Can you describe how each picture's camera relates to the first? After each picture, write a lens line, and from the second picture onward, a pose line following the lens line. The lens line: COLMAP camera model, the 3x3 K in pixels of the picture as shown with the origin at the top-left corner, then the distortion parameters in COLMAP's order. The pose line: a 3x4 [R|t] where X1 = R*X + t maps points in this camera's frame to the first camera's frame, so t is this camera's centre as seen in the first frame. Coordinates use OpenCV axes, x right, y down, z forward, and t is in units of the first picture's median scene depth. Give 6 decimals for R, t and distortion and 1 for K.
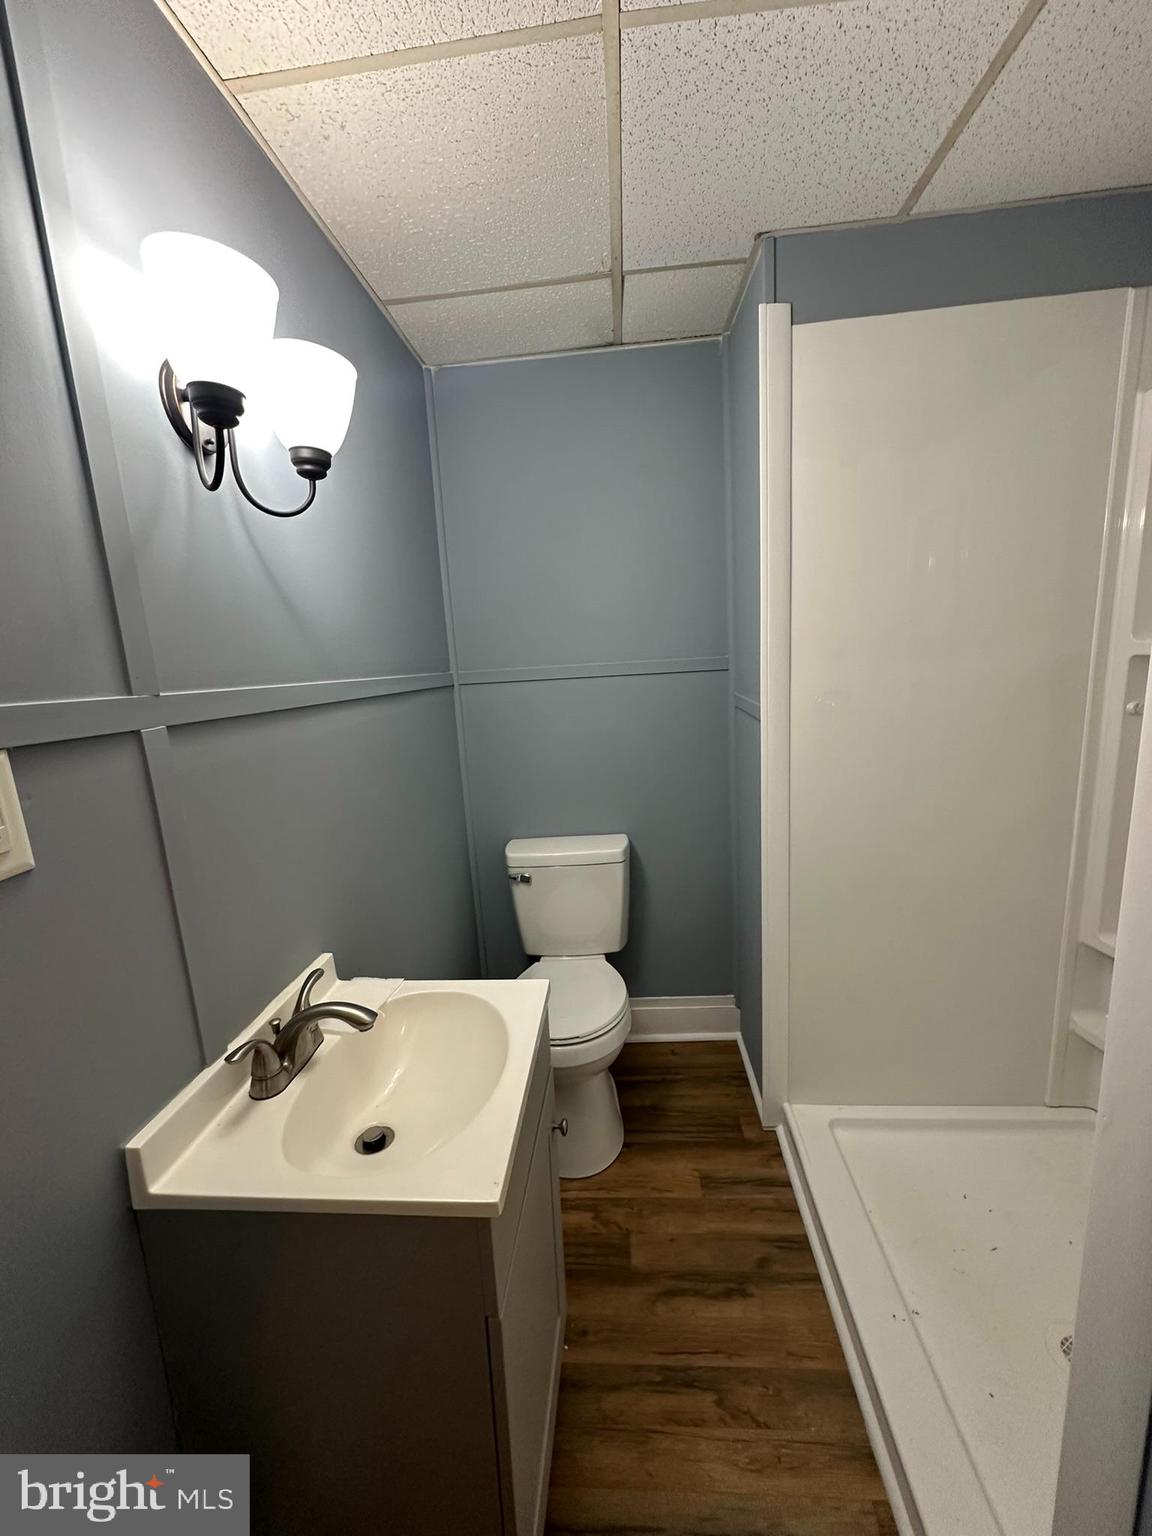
lens RADIAL K [[613.6, 0, 574.8], [0, 613.6, 765.5], [0, 0, 1]] dist [-0.003704, 0.000401]
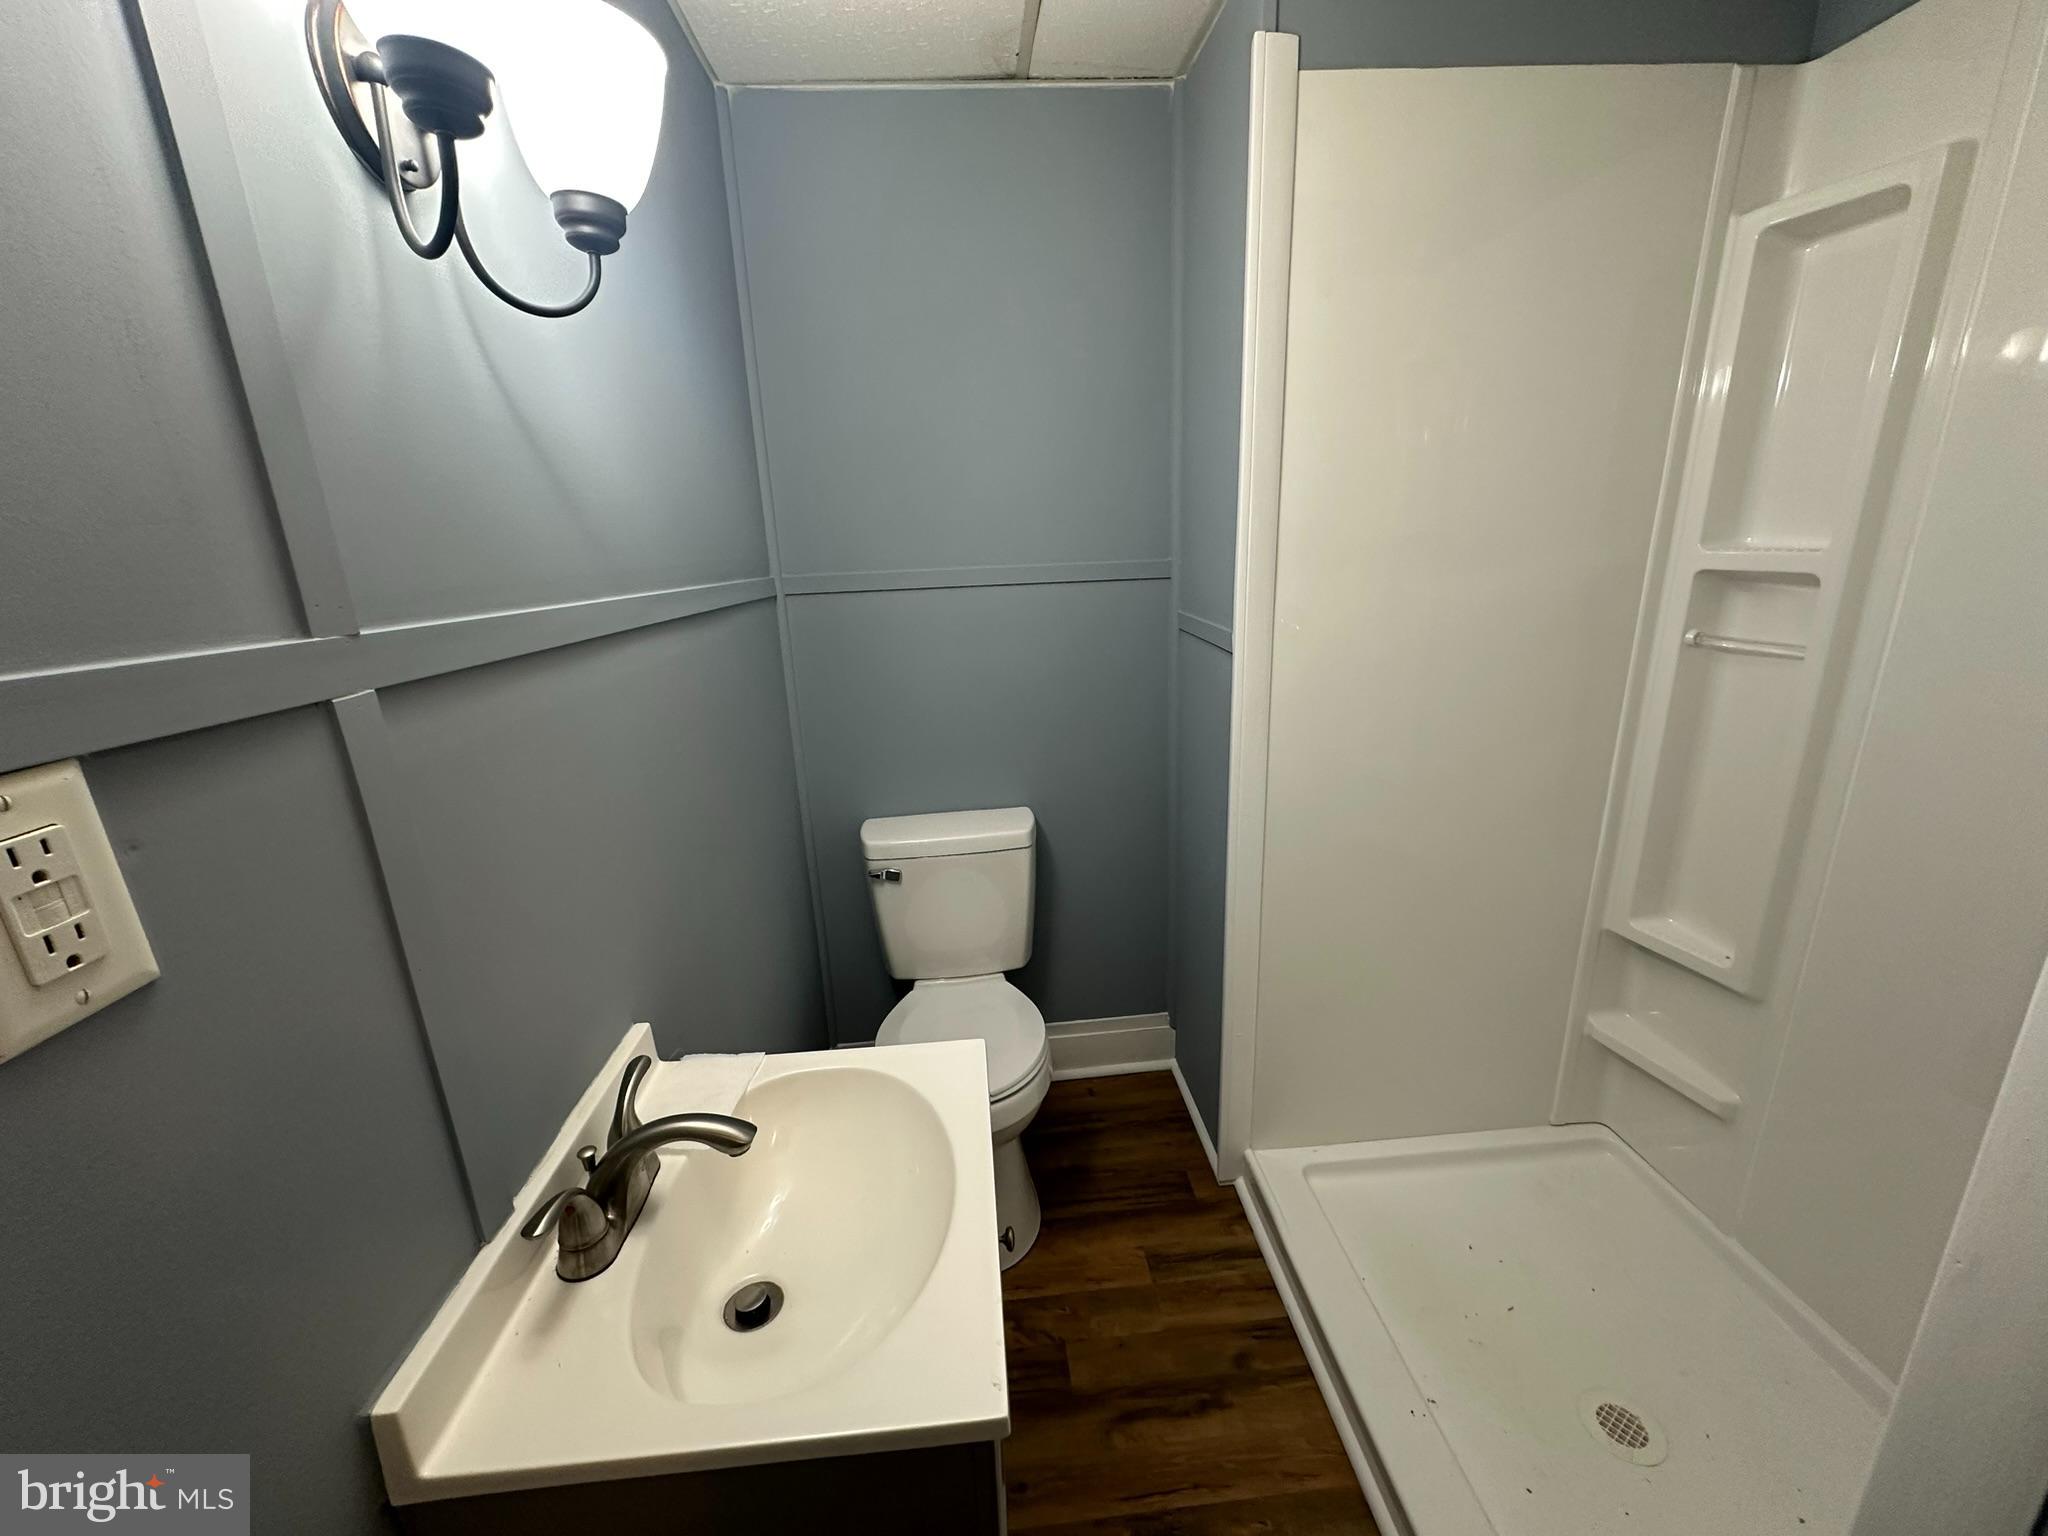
lens RADIAL K [[818.1, 0, 1020.4], [0, 818.1, 766.5], [0, 0, 1]] dist [-0.003704, 0.000401]
pose [[0.988015, -0.022597, 0.152696, -0.106233], [0.009347, 0.996170, 0.086940, -0.028774], [-0.154076, -0.084471, 0.984442, 0.087653]]
